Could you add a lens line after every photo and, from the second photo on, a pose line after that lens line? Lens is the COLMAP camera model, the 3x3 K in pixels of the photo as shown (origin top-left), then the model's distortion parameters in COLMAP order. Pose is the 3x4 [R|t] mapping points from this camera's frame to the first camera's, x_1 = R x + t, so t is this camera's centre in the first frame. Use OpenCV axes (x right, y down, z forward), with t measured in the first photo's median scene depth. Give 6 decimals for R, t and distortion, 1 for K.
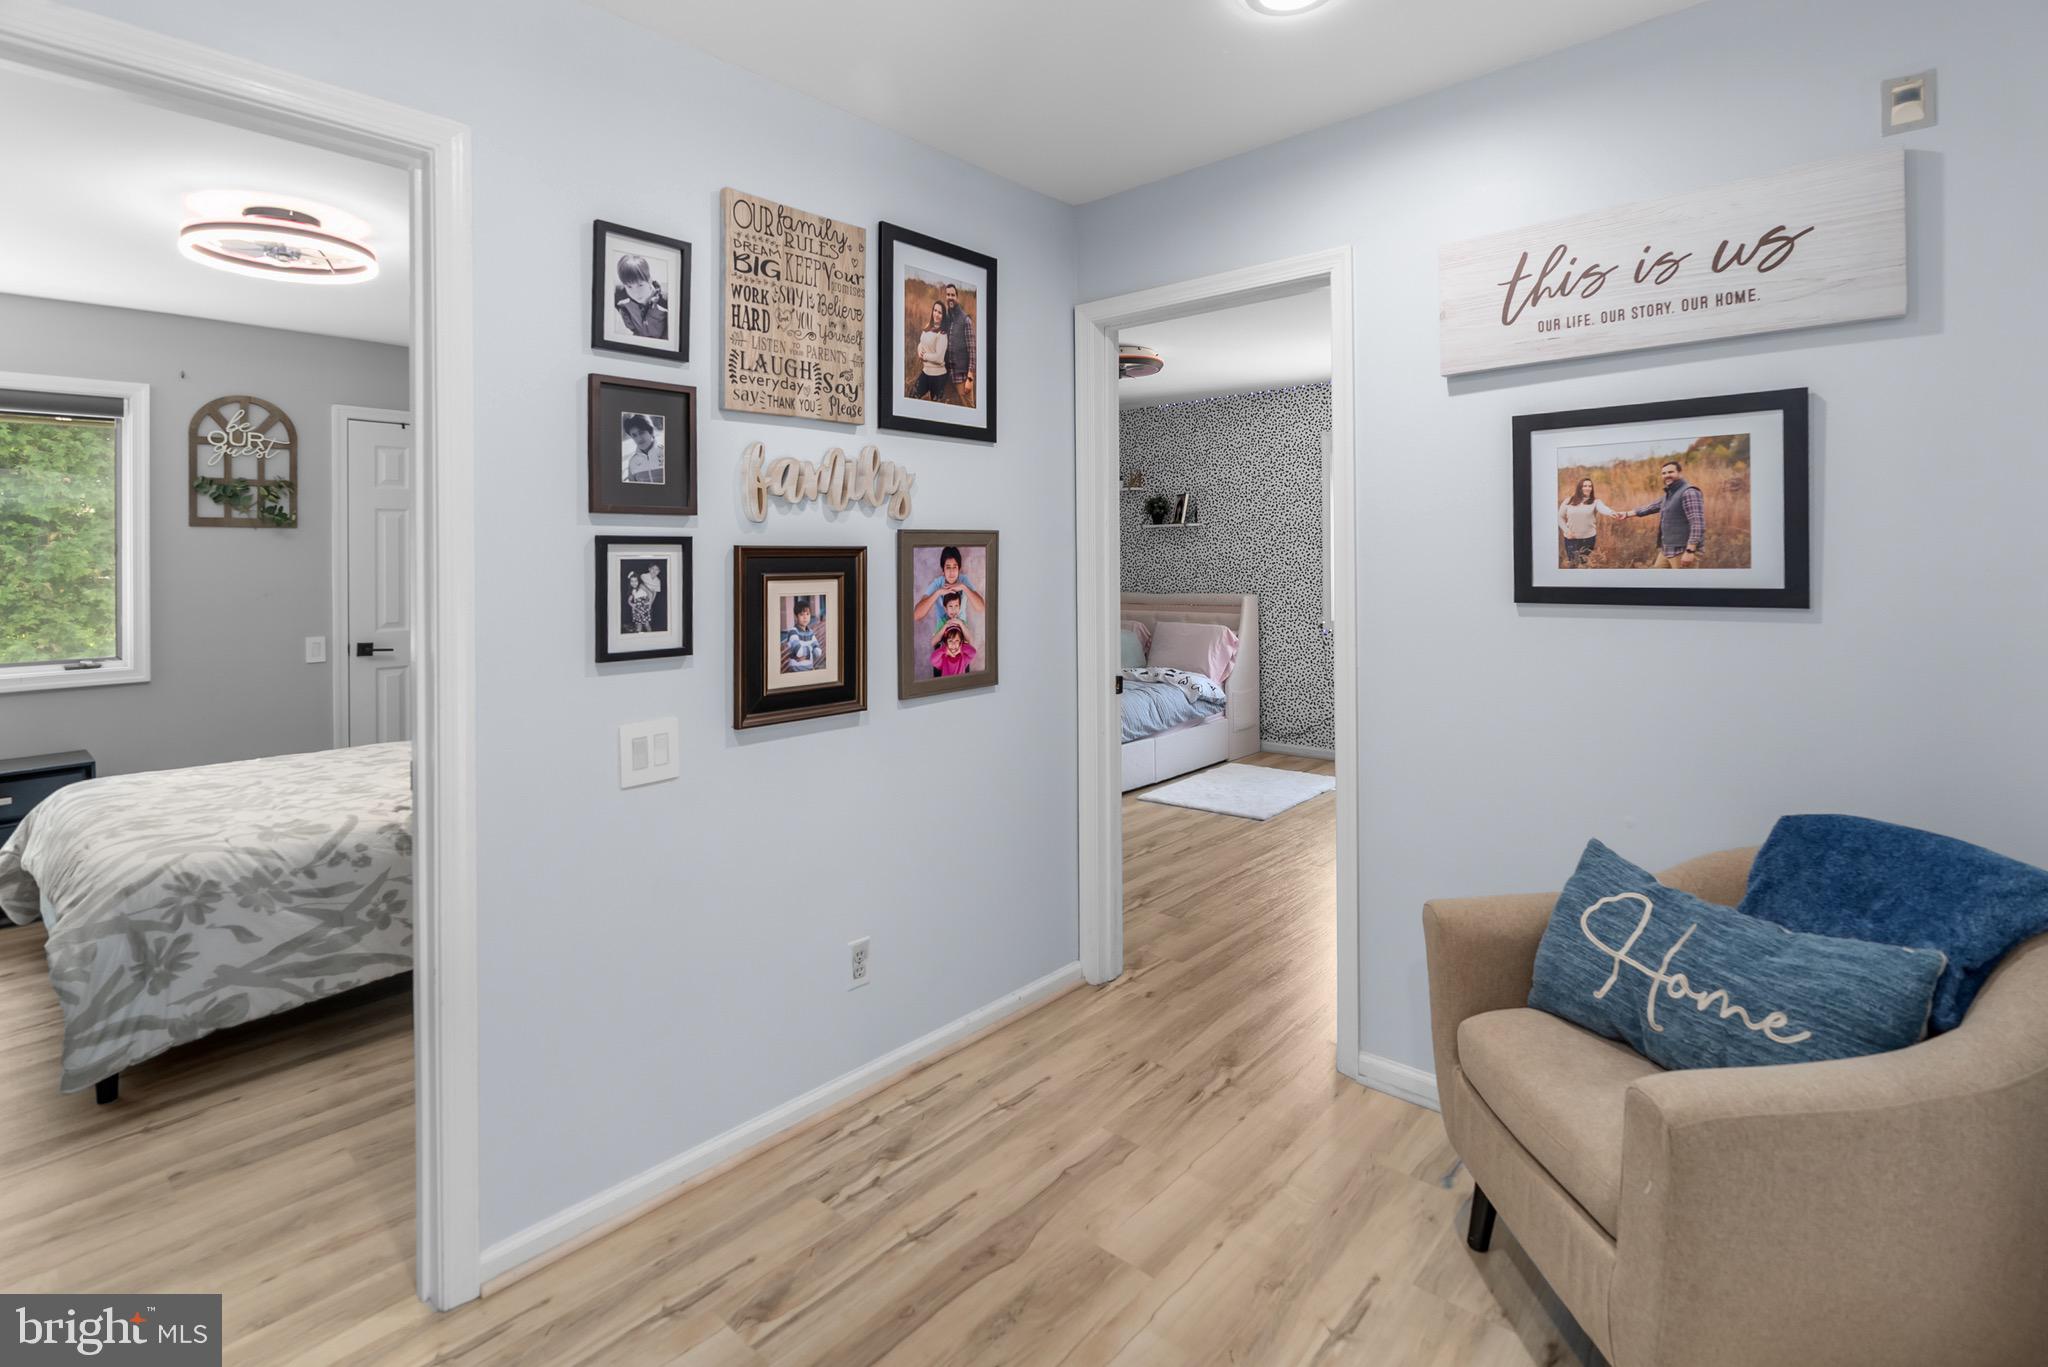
lens RADIAL K [[959.2, 0, 1012.7], [0, 959.2, 553.7], [0, 0, 1]] dist [-0.008263, 0.000590]
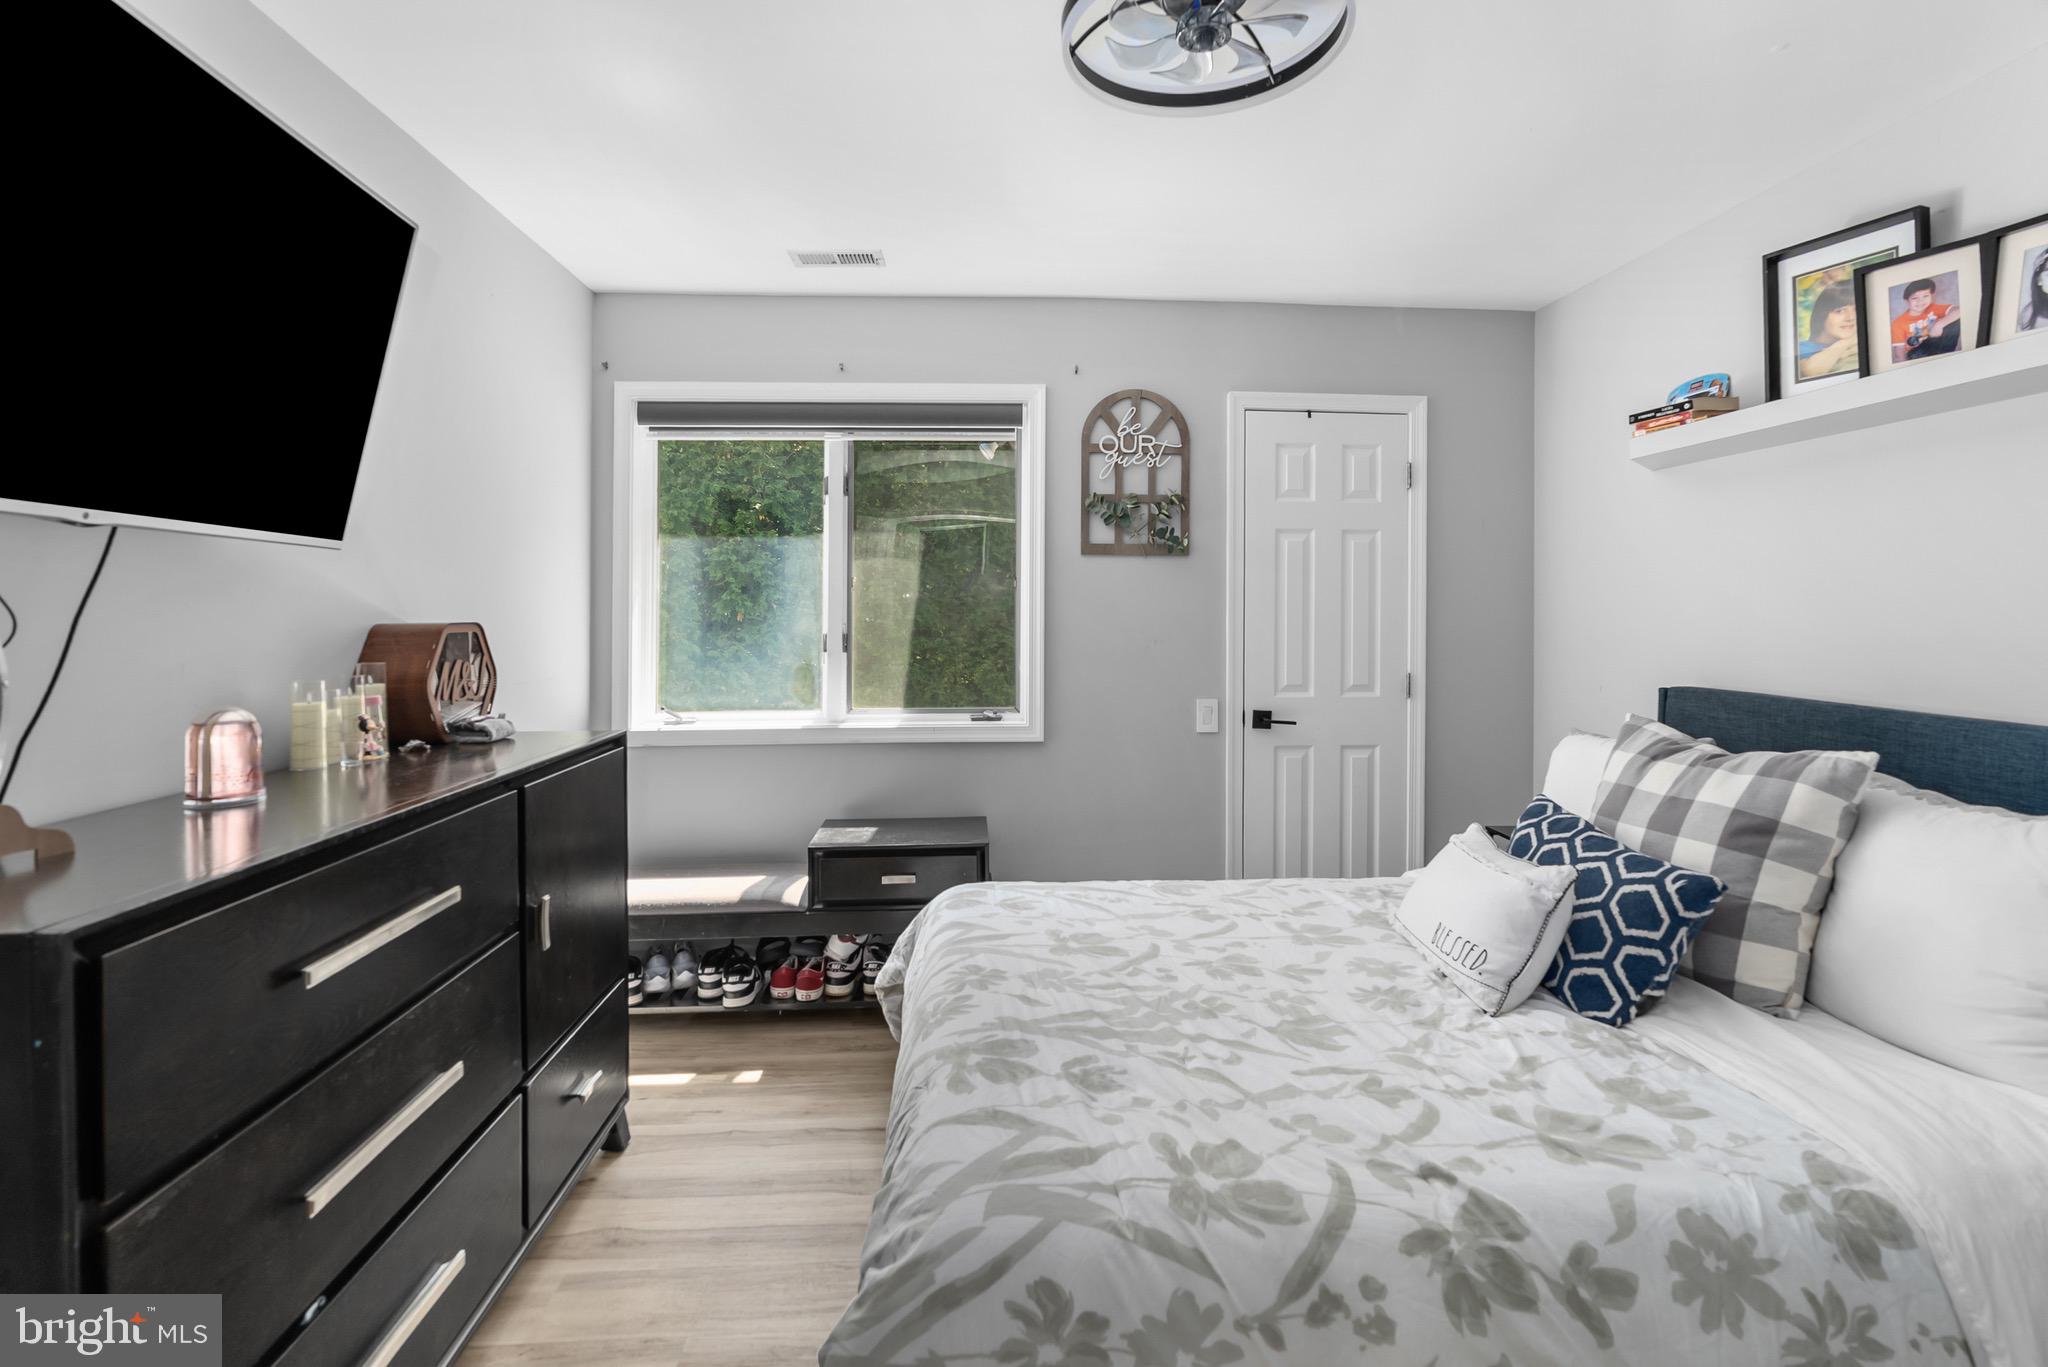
lens RADIAL K [[959.2, 0, 1025.5], [0, 959.2, 611.1], [0, 0, 1]] dist [-0.008263, 0.000590]
pose [[0.711186, 0.017479, -0.702787, -0.312780], [-0.007396, 0.999822, 0.017382, 0.005022], [0.702965, -0.007164, 0.711188, 0.373878]]
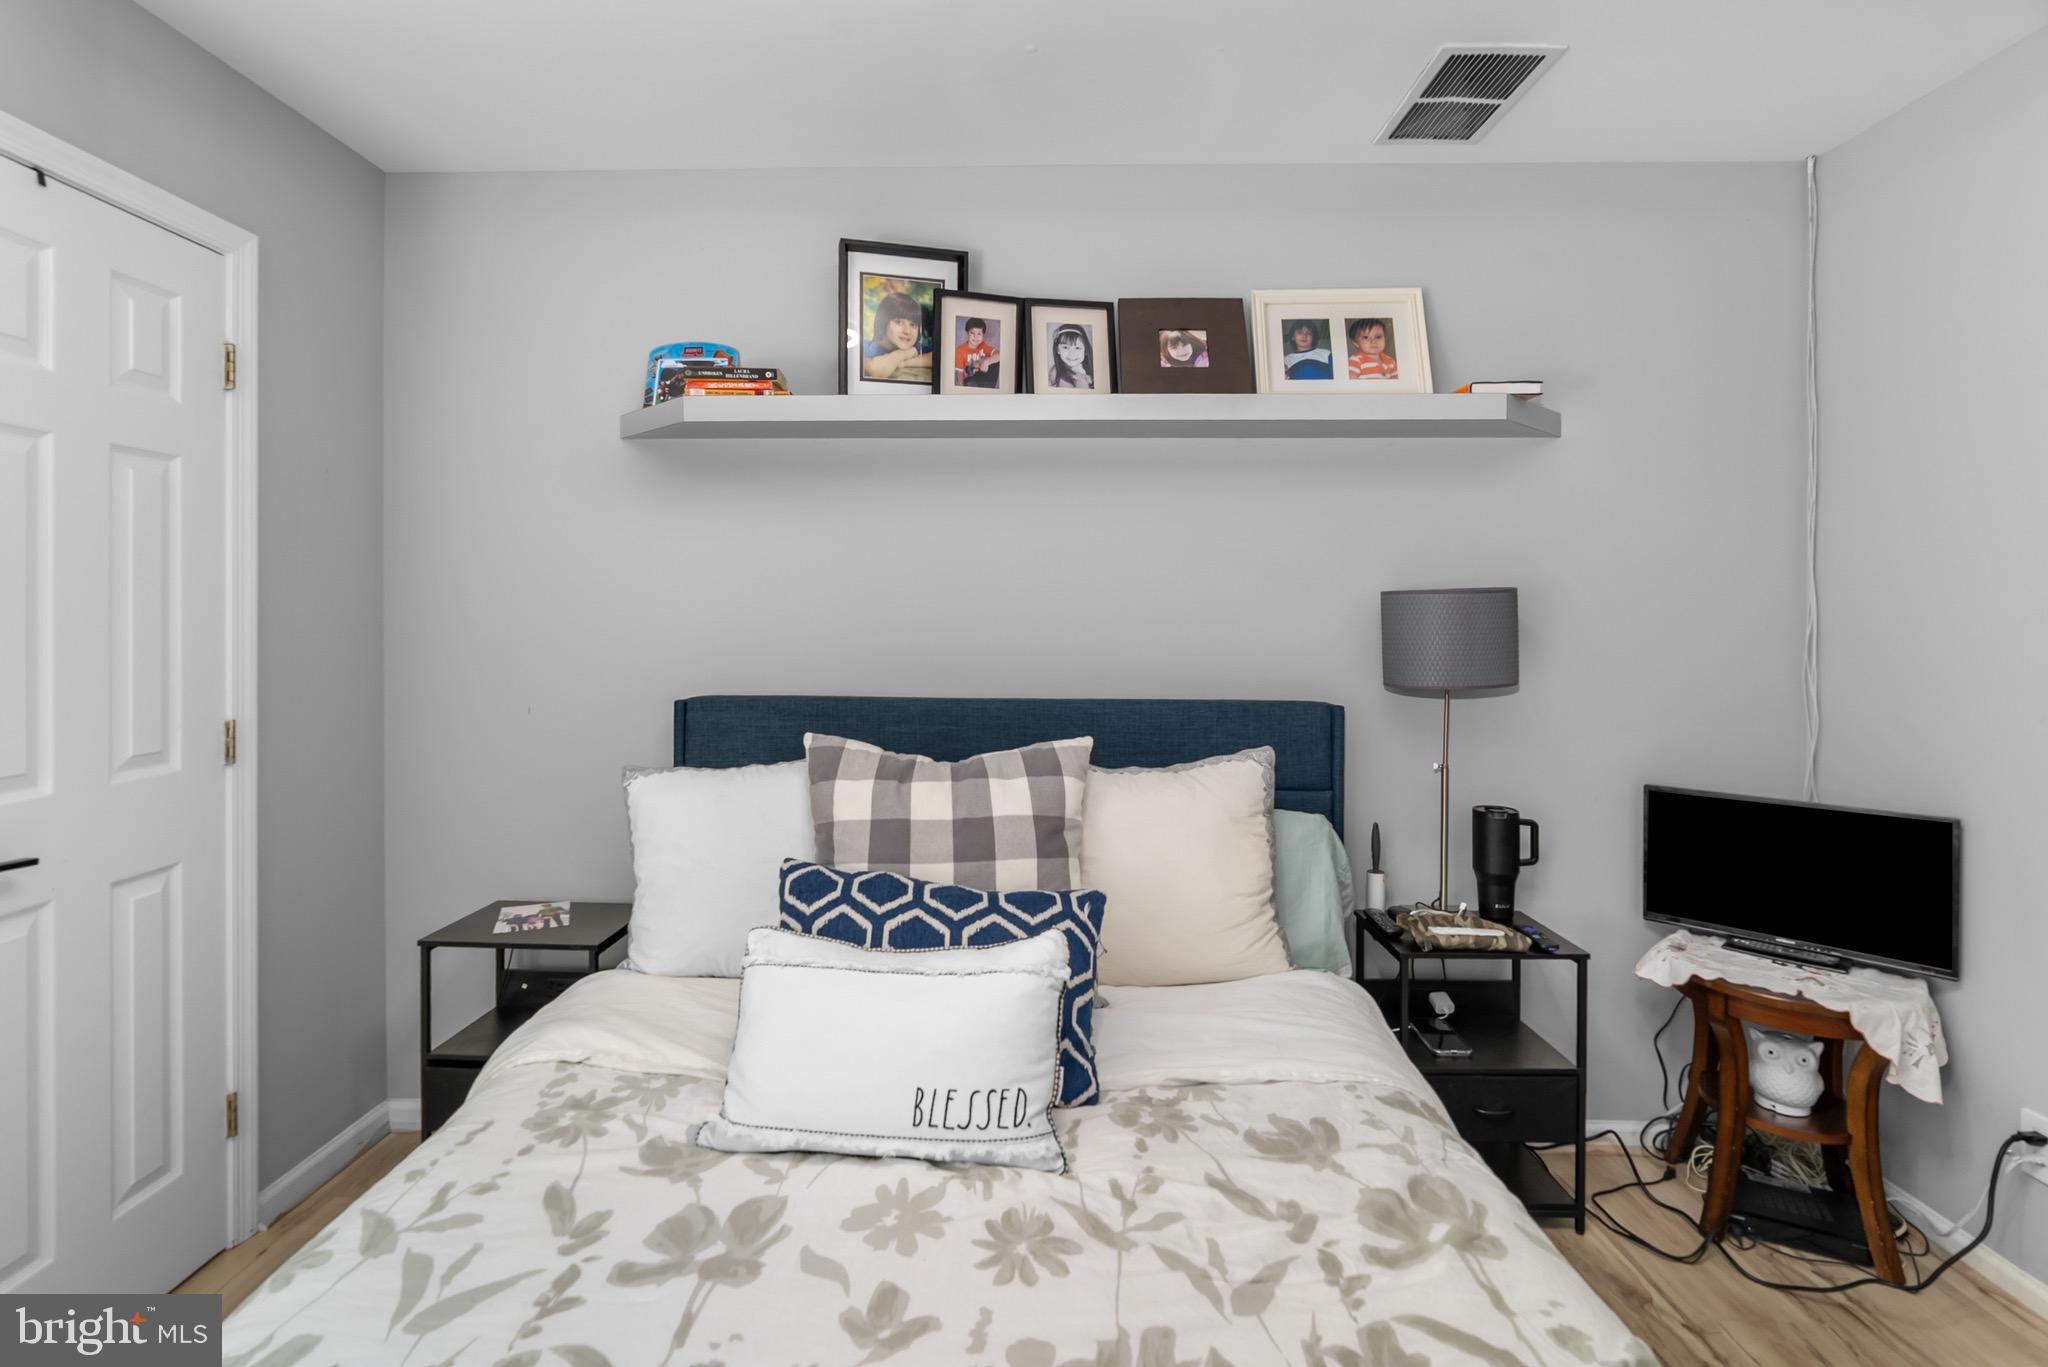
lens RADIAL K [[959.2, 0, 1004.9], [0, 959.2, 622.5], [0, 0, 1]] dist [-0.008263, 0.000590]
pose [[0.760110, 0.009581, 0.649723, -0.657295], [-0.018142, 0.999814, 0.006481, 0.013175], [-0.649541, -0.016714, 0.760143, 0.591737]]
